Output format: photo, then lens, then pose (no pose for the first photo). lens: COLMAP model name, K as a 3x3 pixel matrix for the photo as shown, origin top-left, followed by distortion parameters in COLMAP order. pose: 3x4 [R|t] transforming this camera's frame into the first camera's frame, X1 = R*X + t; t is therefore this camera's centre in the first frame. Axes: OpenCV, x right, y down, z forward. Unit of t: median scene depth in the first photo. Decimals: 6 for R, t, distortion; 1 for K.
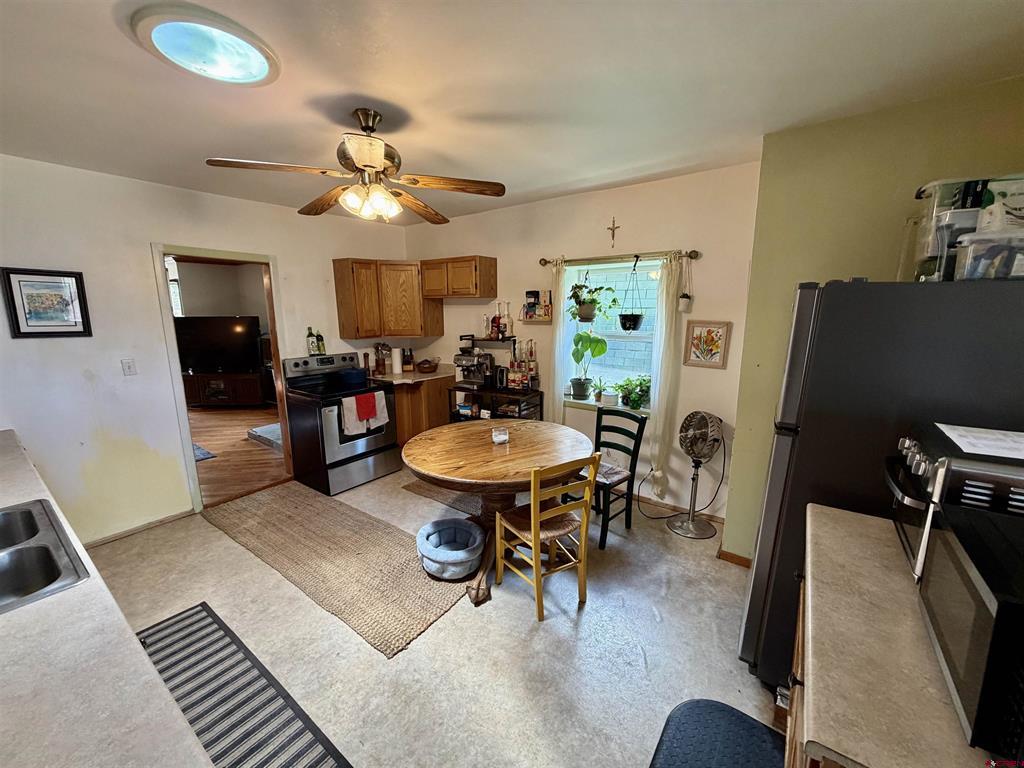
lens RADIAL K [[404.9, 0, 509.8], [0, 404.9, 383.2], [0, 0, 1]] dist [0.004579, 0.000146]
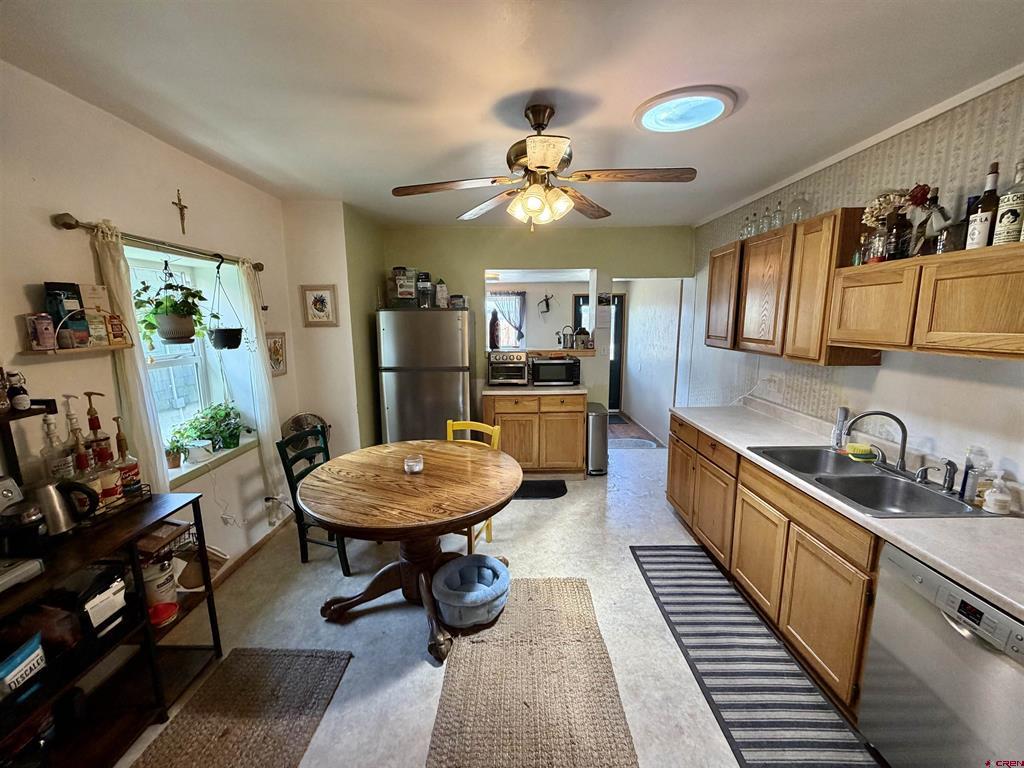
lens RADIAL K [[404.9, 0, 507.6], [0, 404.9, 382.9], [0, 0, 1]] dist [0.004579, 0.000146]
pose [[-0.580787, -0.124203, 0.804525, -1.020464], [0.160599, 0.951387, 0.262812, -0.290079], [-0.798057, 0.281843, -0.532606, 1.552198]]
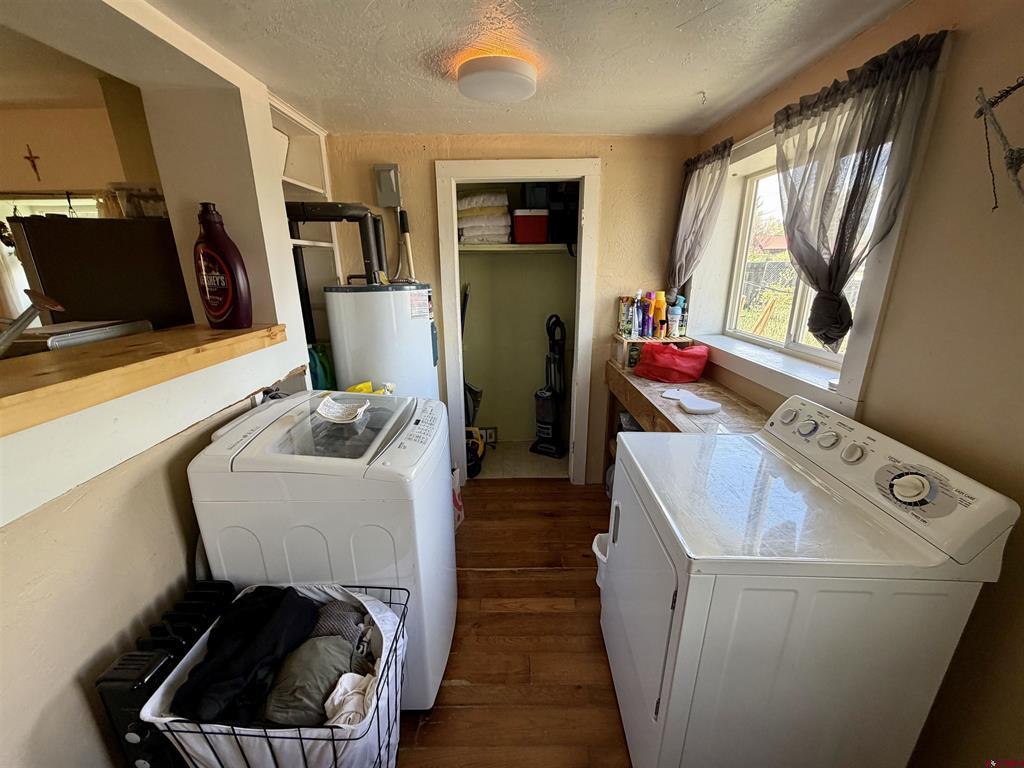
lens RADIAL K [[404.9, 0, 508.0], [0, 404.9, 387.0], [0, 0, 1]] dist [0.004579, 0.000146]
pose [[0.817575, -0.181183, 0.546575, 0.814139], [0.120611, 0.982035, 0.145121, 0.163376], [-0.563049, -0.052725, 0.824740, -0.542703]]
